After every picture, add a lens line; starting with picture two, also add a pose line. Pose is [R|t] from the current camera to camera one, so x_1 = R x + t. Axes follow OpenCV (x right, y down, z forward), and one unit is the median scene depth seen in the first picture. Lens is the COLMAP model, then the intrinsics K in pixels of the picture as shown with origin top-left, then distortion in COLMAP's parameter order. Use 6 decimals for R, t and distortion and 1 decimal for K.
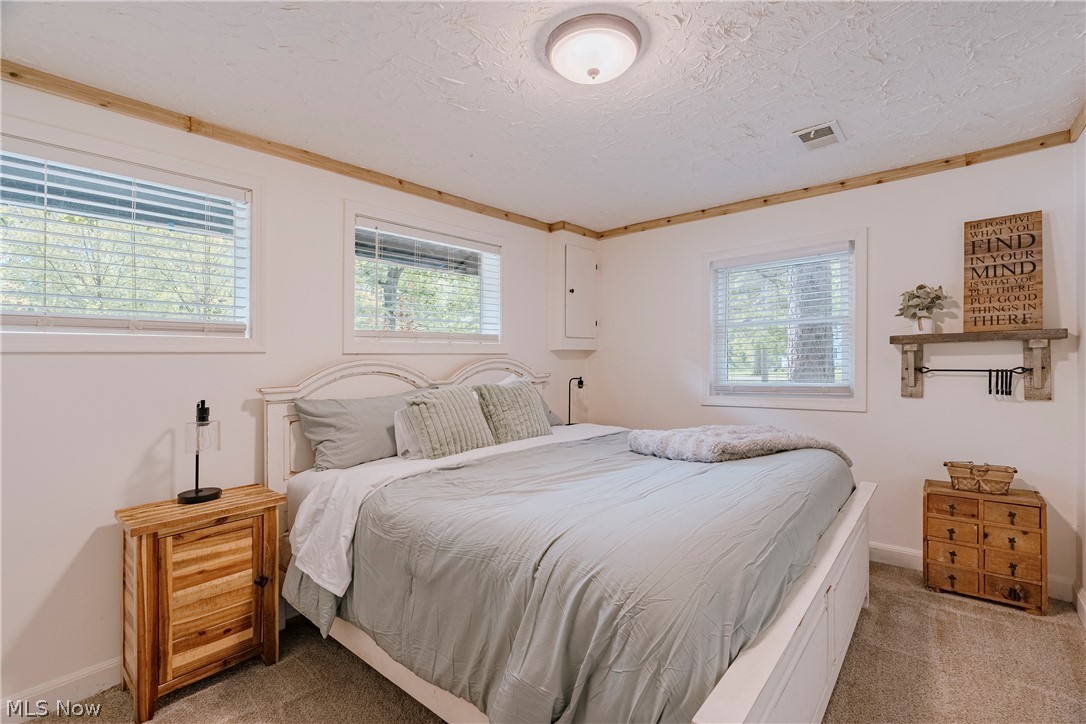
lens RADIAL K [[498.9, 0, 542.5], [0, 498.9, 364.8], [0, 0, 1]] dist [-0.002761, 0.000571]
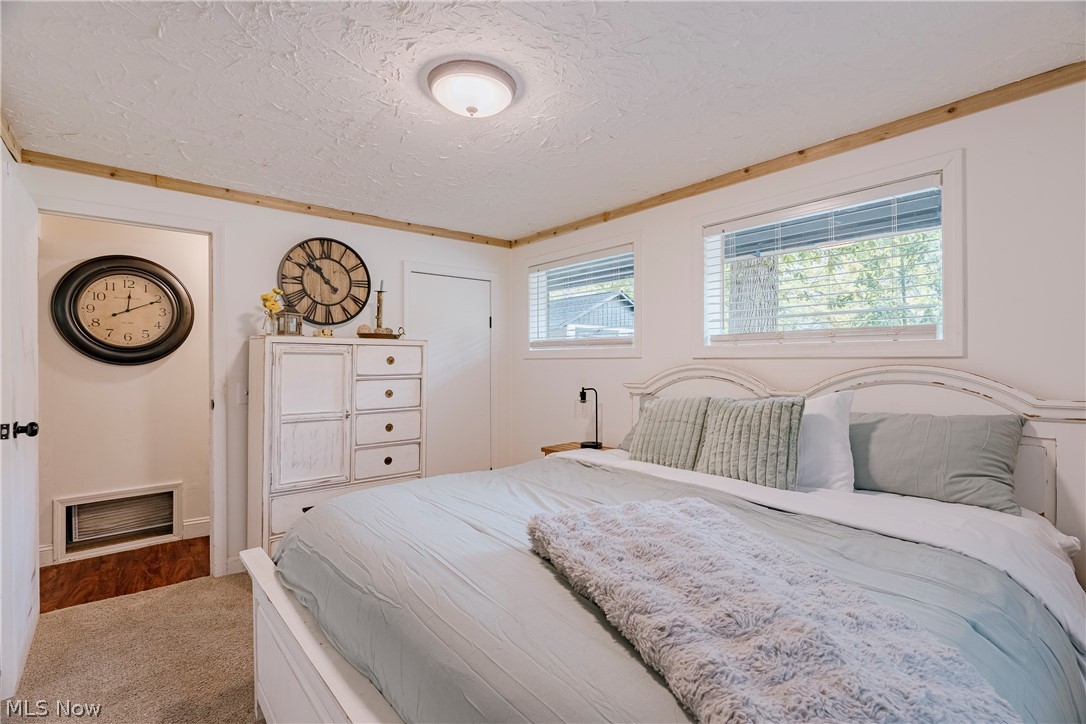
lens RADIAL K [[498.9, 0, 542.5], [0, 498.9, 364.8], [0, 0, 1]] dist [-0.002761, 0.000571]
pose [[-0.159526, 0.012670, -0.987112, 0.724510], [-0.015567, 0.999761, 0.015348, -0.019383], [0.987071, 0.017815, -0.159290, 0.830777]]
